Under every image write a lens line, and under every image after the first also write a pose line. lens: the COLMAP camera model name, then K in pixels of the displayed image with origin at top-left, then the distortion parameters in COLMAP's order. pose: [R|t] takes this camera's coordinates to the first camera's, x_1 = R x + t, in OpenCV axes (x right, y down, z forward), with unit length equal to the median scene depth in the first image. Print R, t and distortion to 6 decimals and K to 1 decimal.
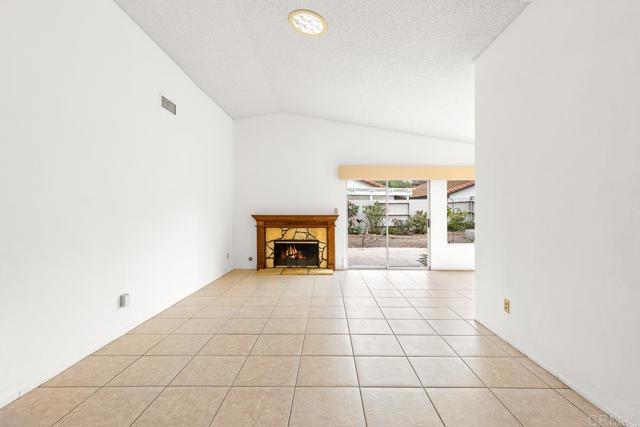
lens RADIAL K [[288.9, 0, 321.5], [0, 288.9, 213.0], [0, 0, 1]] dist [0.011097, 0.000213]
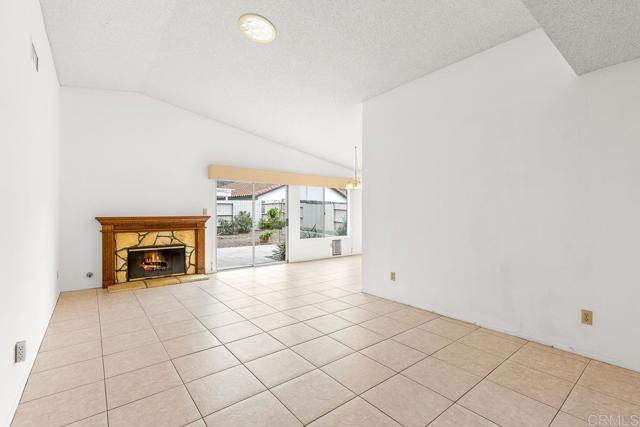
lens RADIAL K [[288.9, 0, 313.5], [0, 288.9, 213.8], [0, 0, 1]] dist [0.011097, 0.000213]
pose [[0.787950, -0.006254, 0.615707, -0.252649], [0.004371, 0.999980, 0.004564, -0.002792], [-0.615724, -0.000905, 0.787962, 0.038494]]
